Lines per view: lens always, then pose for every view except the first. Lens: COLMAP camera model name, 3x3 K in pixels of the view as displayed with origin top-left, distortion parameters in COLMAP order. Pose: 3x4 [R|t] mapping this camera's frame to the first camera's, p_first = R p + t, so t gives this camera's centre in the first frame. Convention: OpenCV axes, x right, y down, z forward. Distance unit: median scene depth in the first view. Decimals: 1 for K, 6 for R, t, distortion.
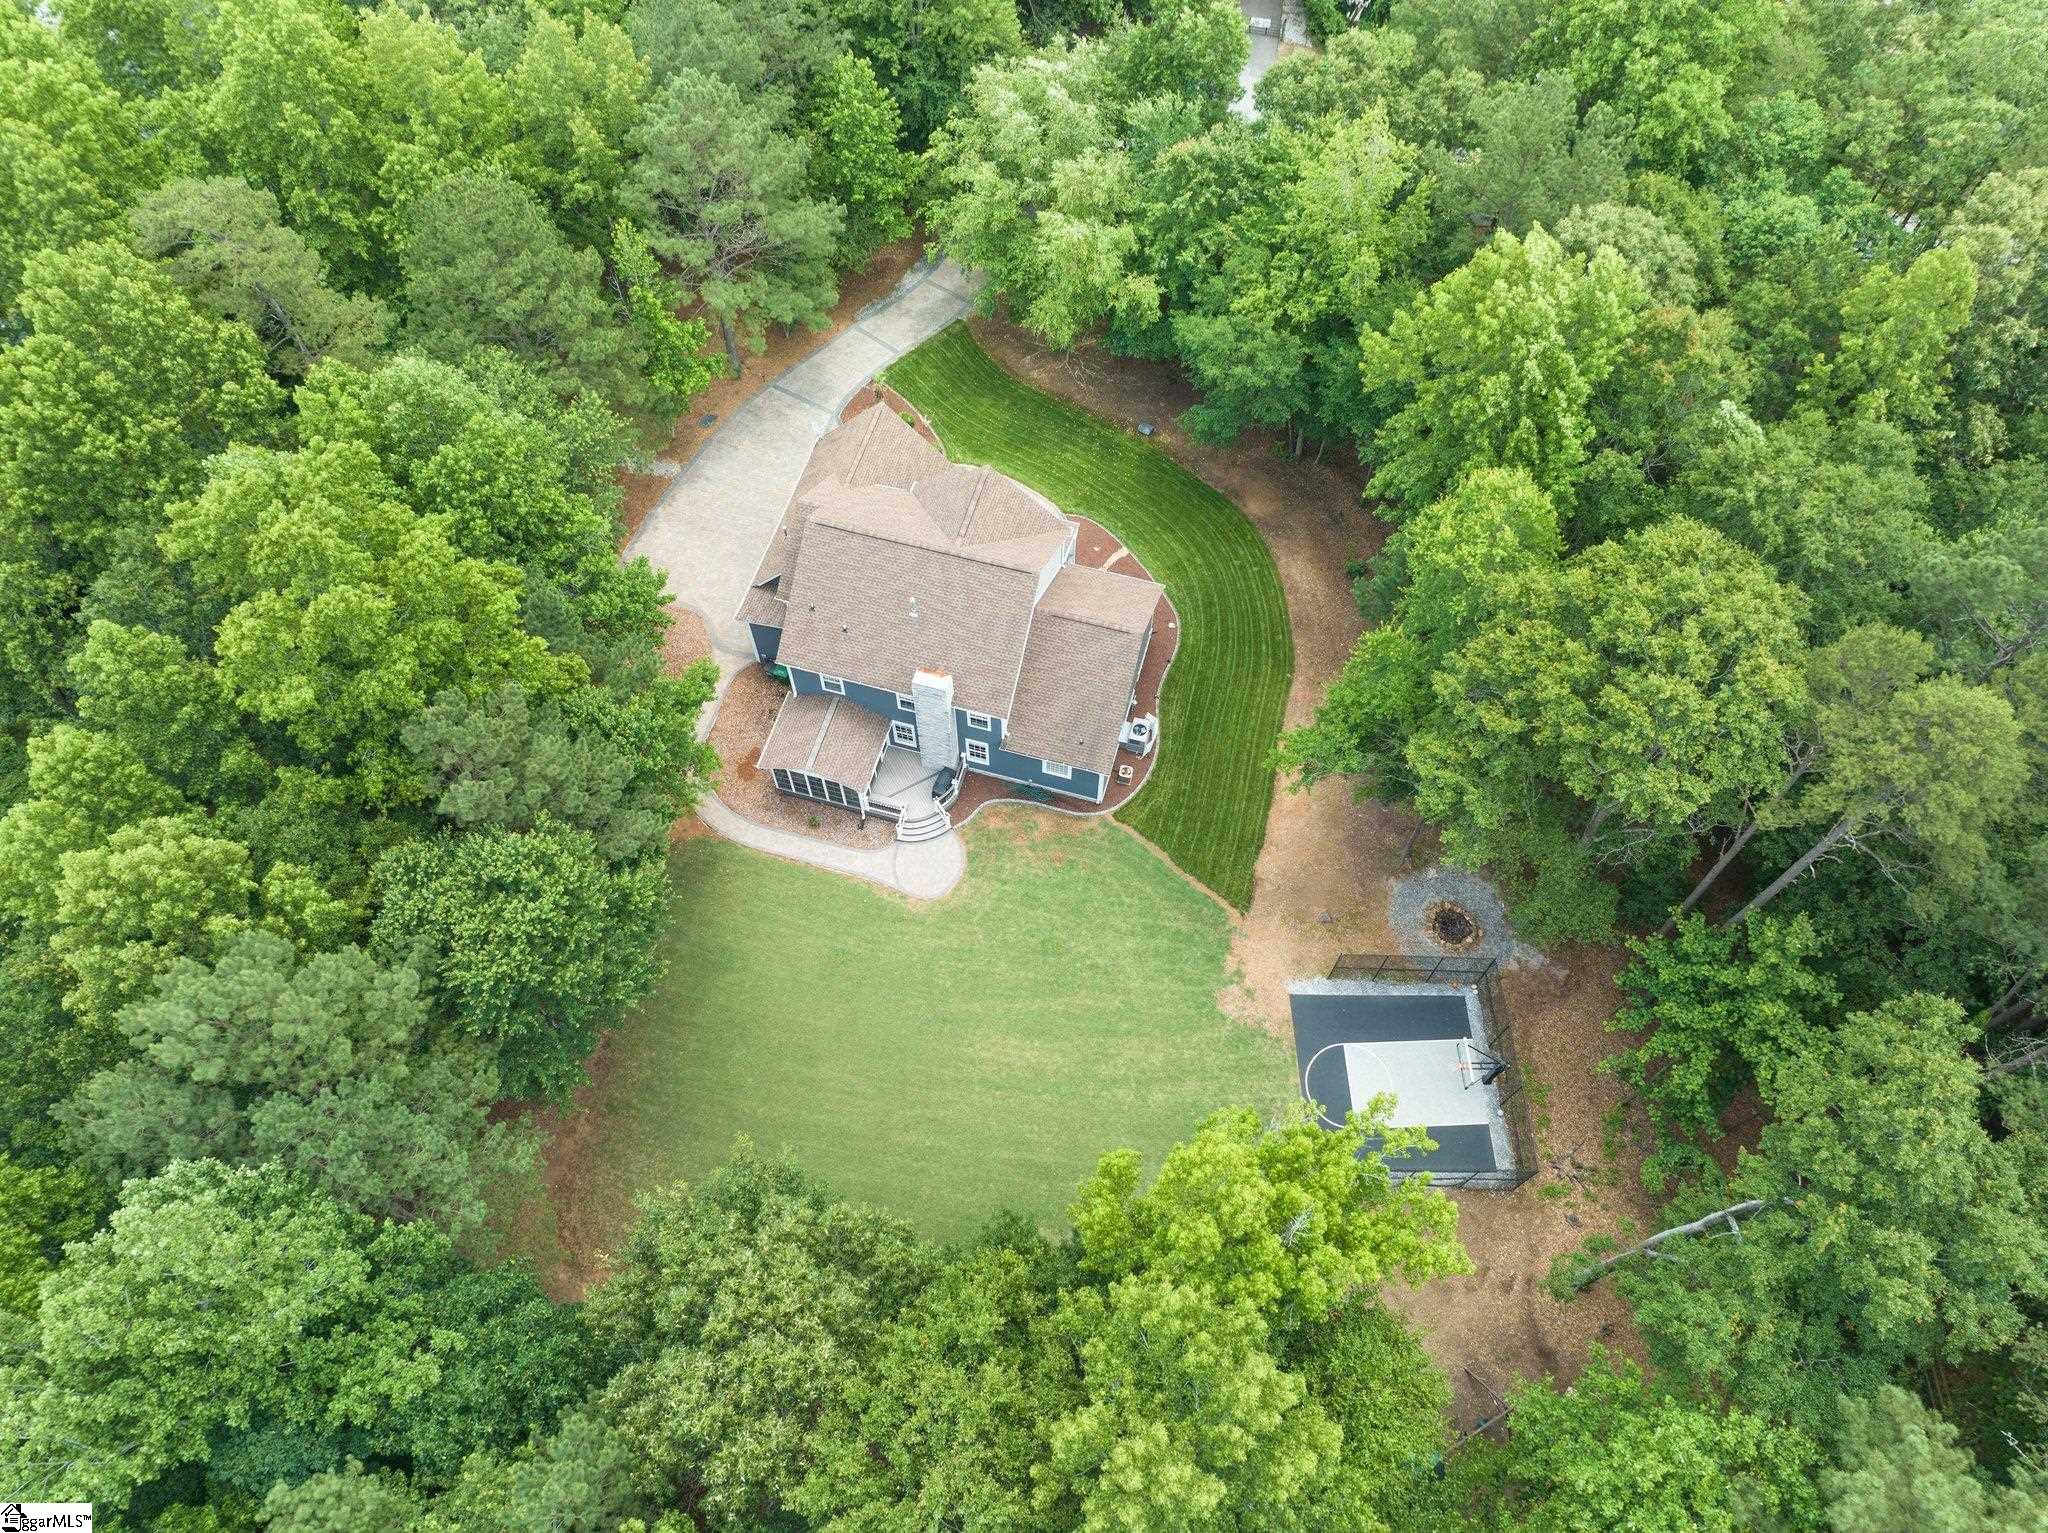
lens RADIAL K [[1318.2, 0, 1024.0], [0, 1318.2, 766.5], [0, 0, 1]] dist [-0.042520, 0.000345]
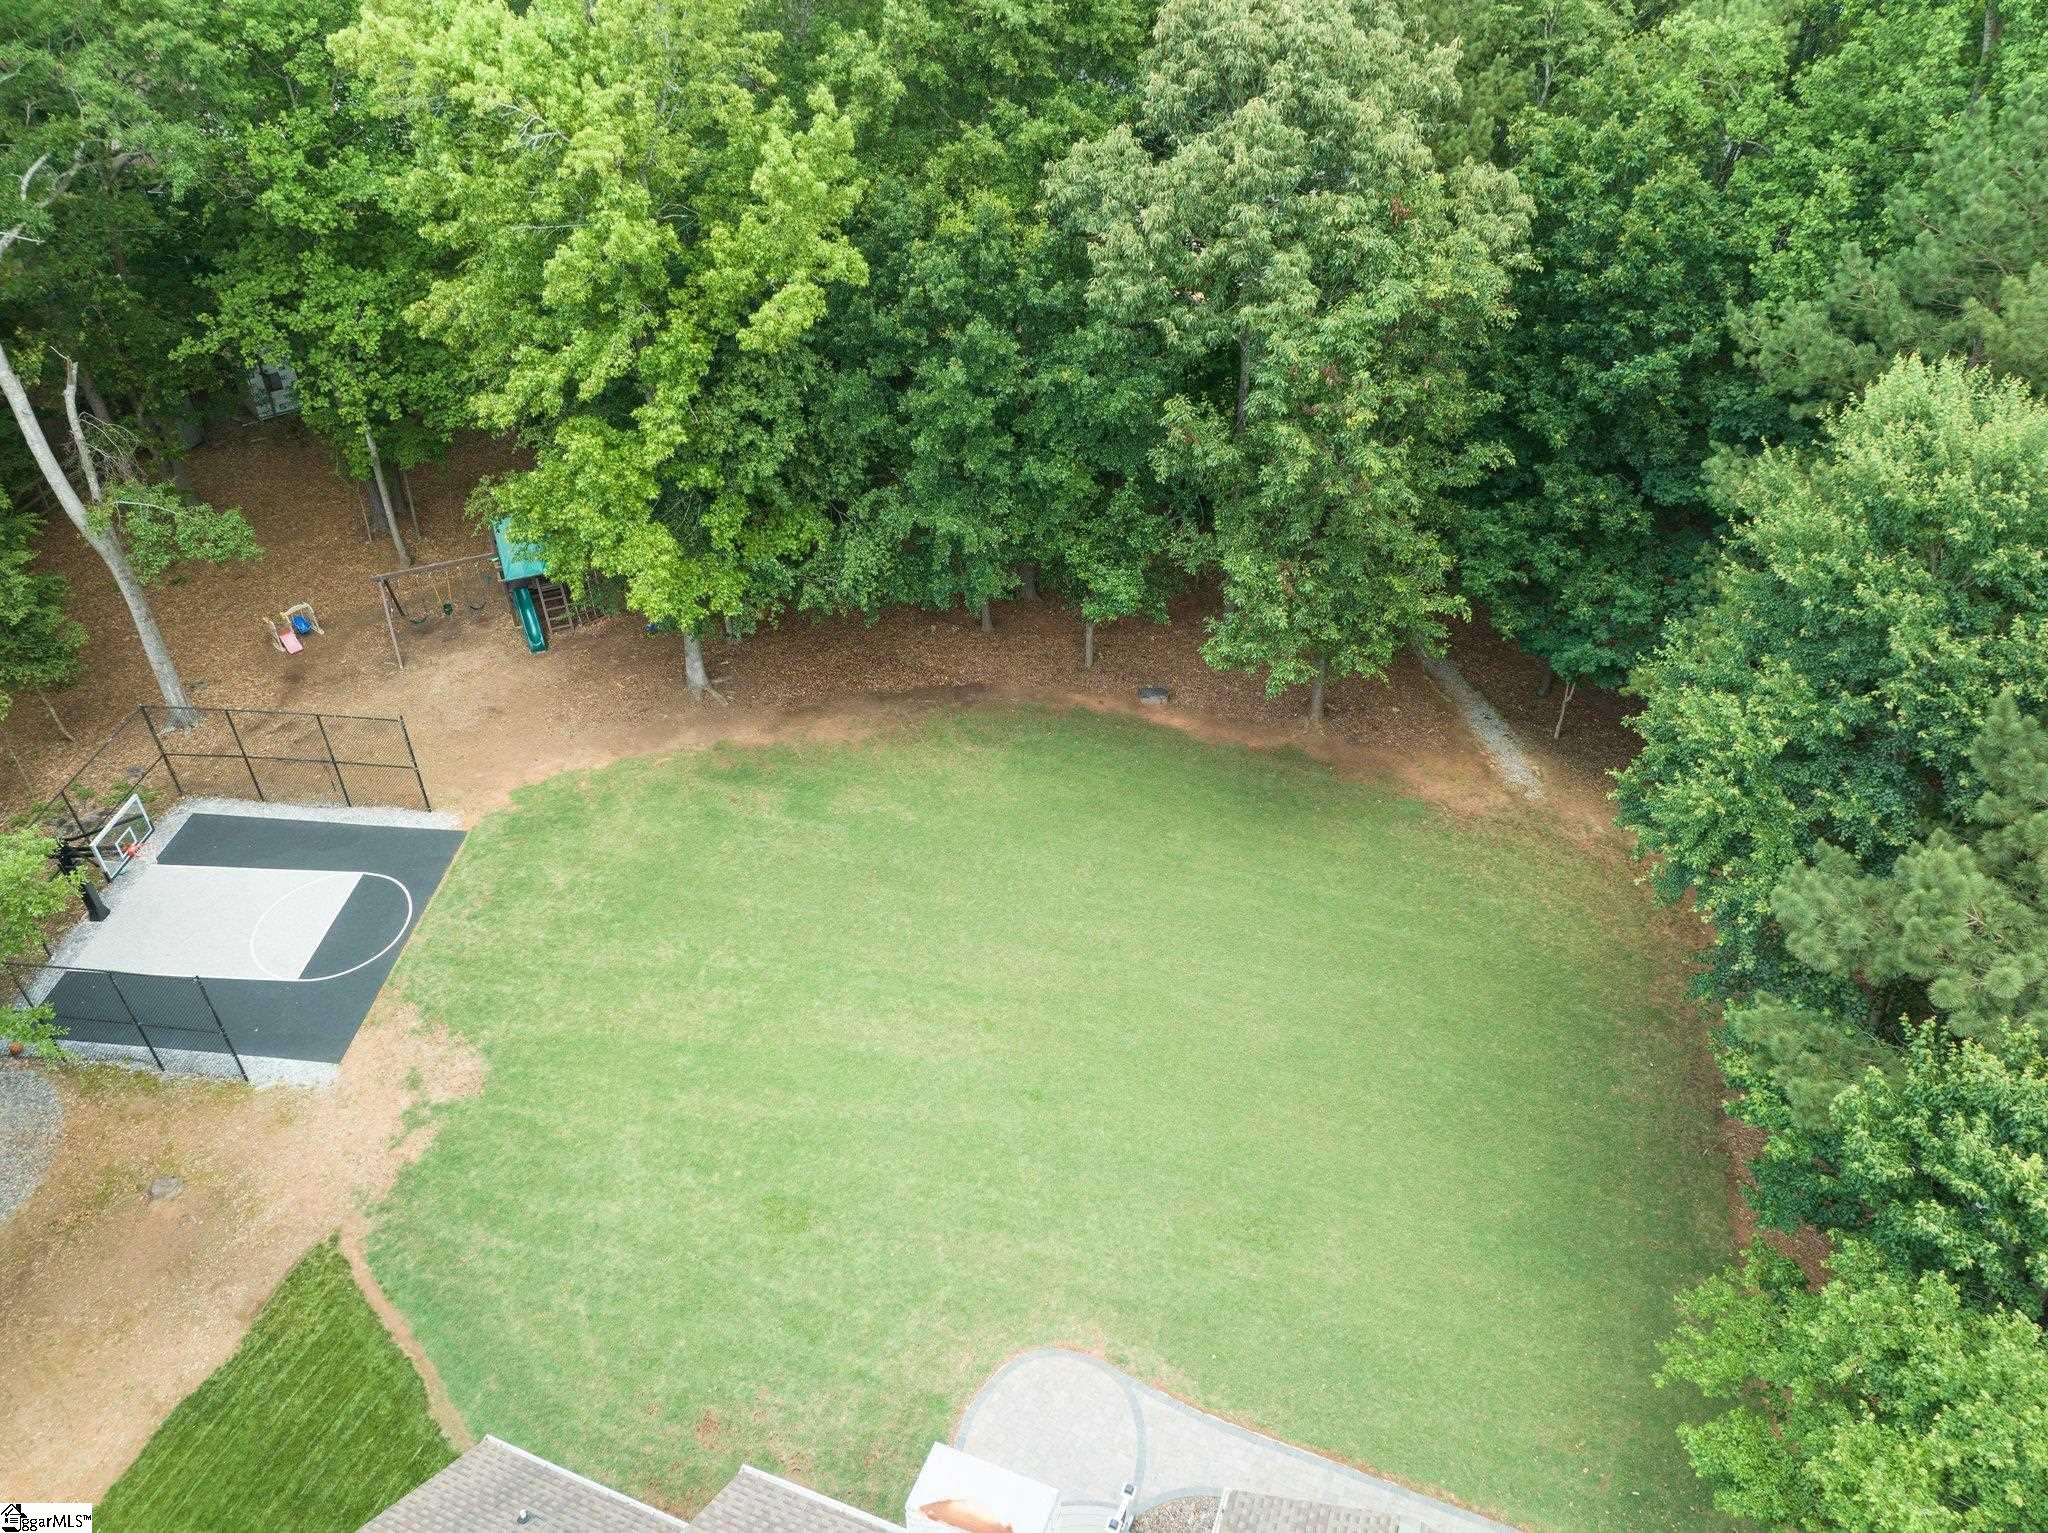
lens RADIAL K [[1318.2, 0, 1024.0], [0, 1318.2, 766.5], [0, 0, 1]] dist [-0.042520, 0.000345]
pose [[-0.994624, -0.085434, 0.058519, -0.073553], [0.077073, -0.233318, 0.969341, -0.255313], [-0.069161, 0.968640, 0.238649, 0.759547]]
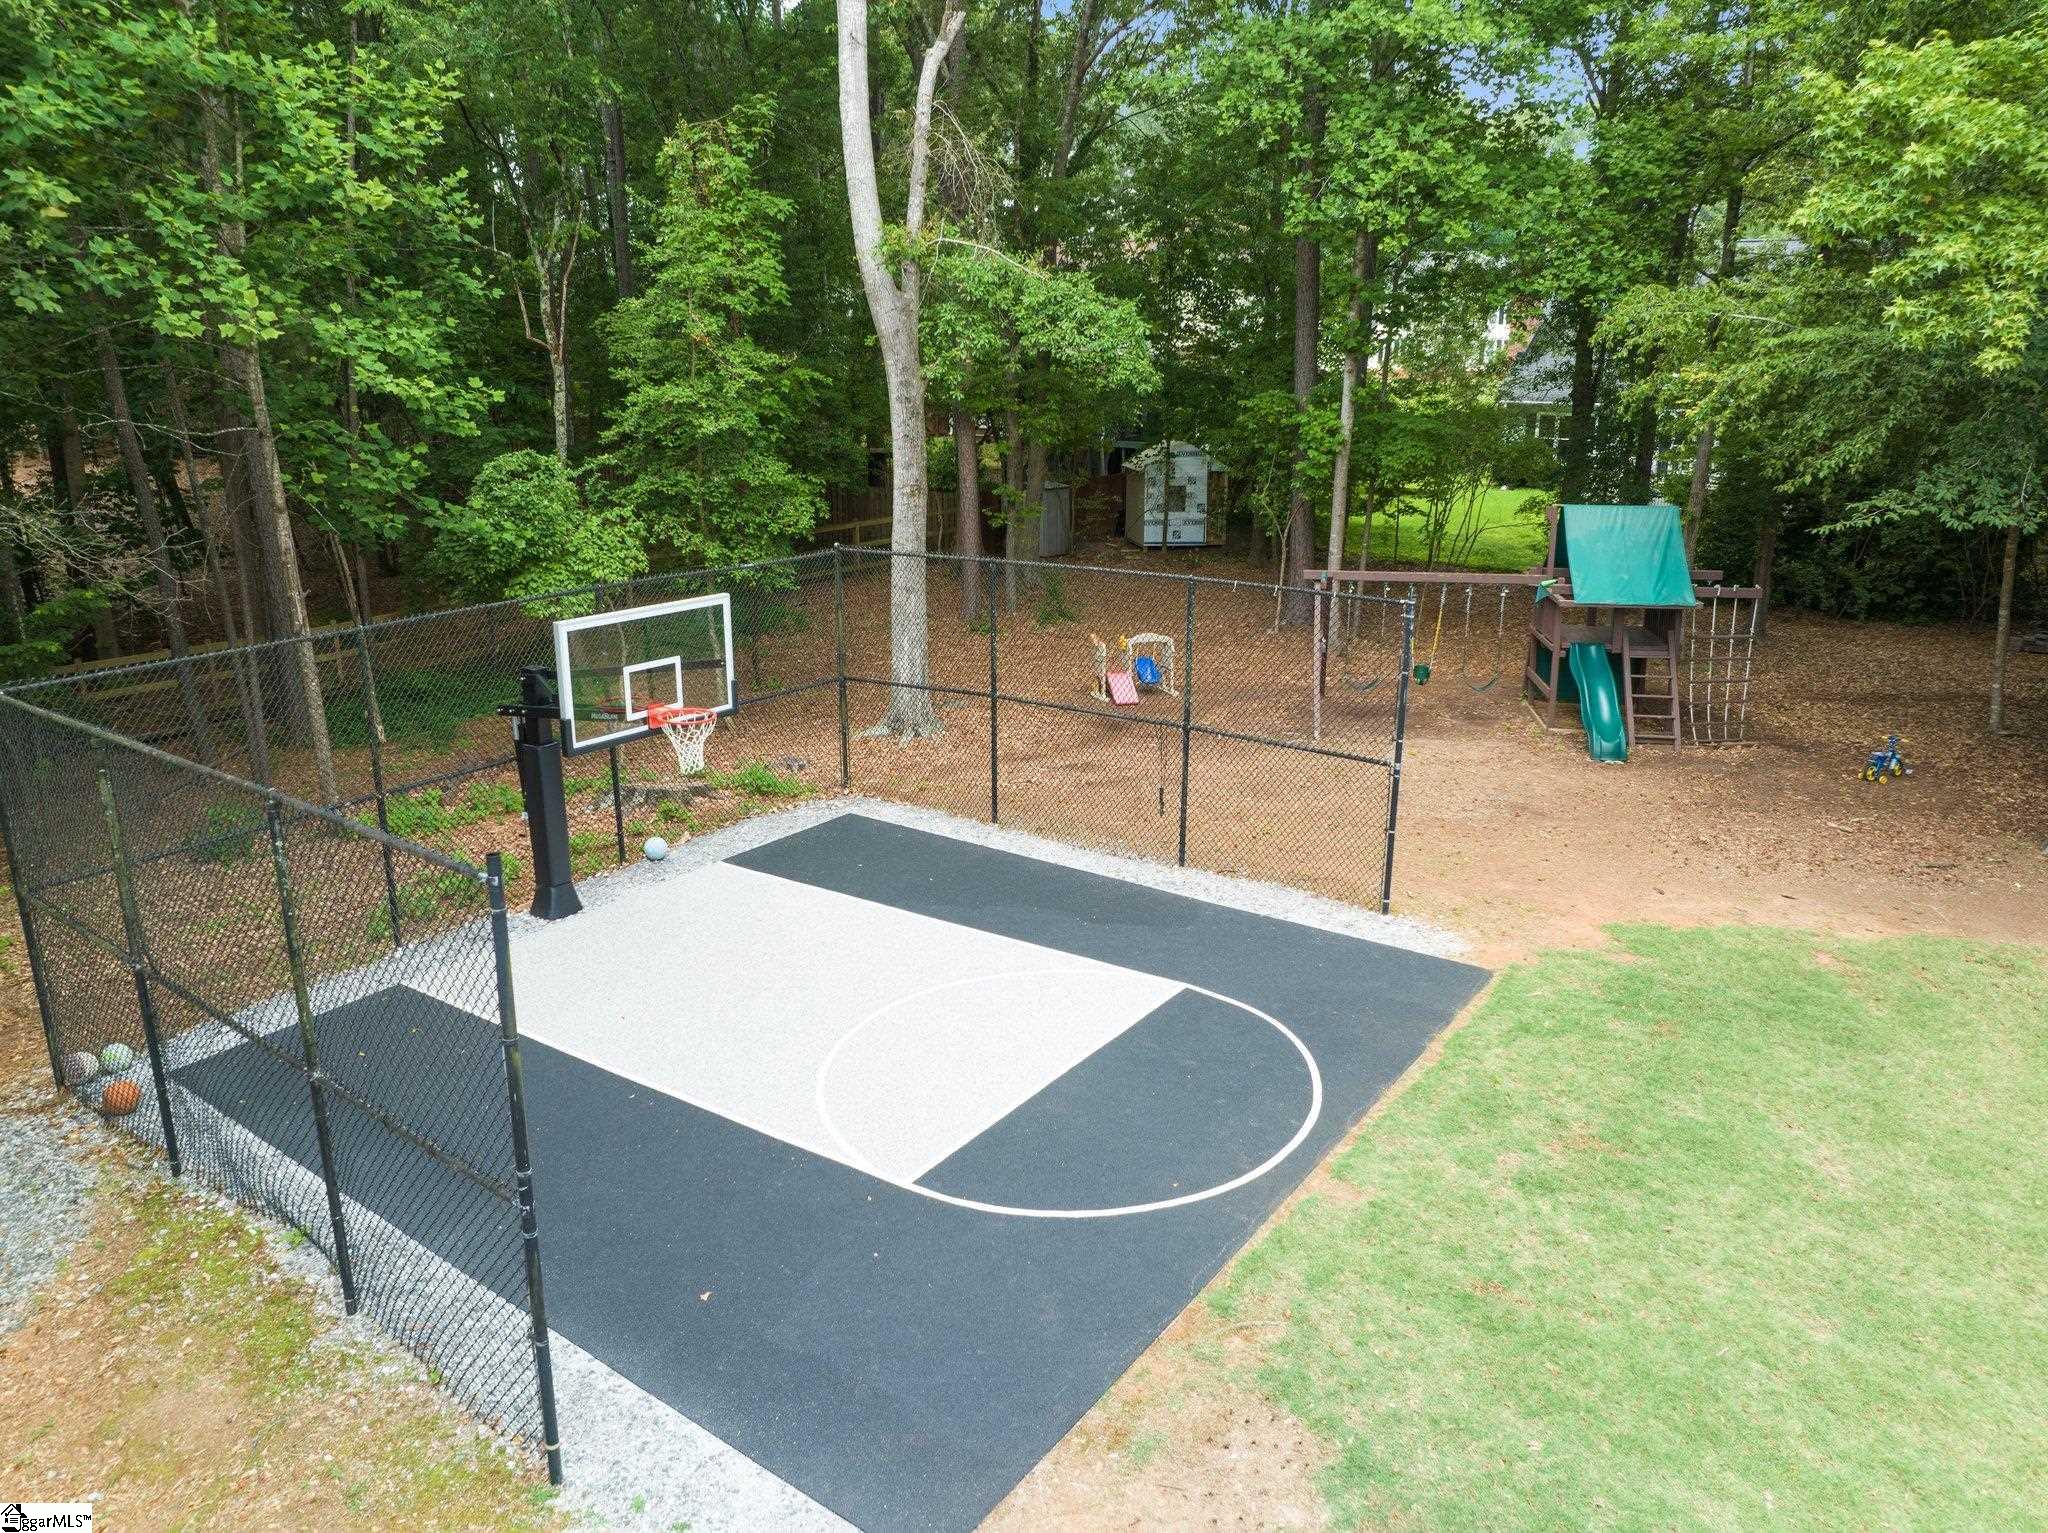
lens RADIAL K [[1318.2, 0, 1024.0], [0, 1318.2, 766.5], [0, 0, 1]] dist [-0.042520, 0.000345]
pose [[-0.781516, -0.138355, 0.608350, 0.148377], [0.569630, 0.239481, 0.786238, 0.090414], [-0.254468, 0.960993, -0.108347, 0.955356]]
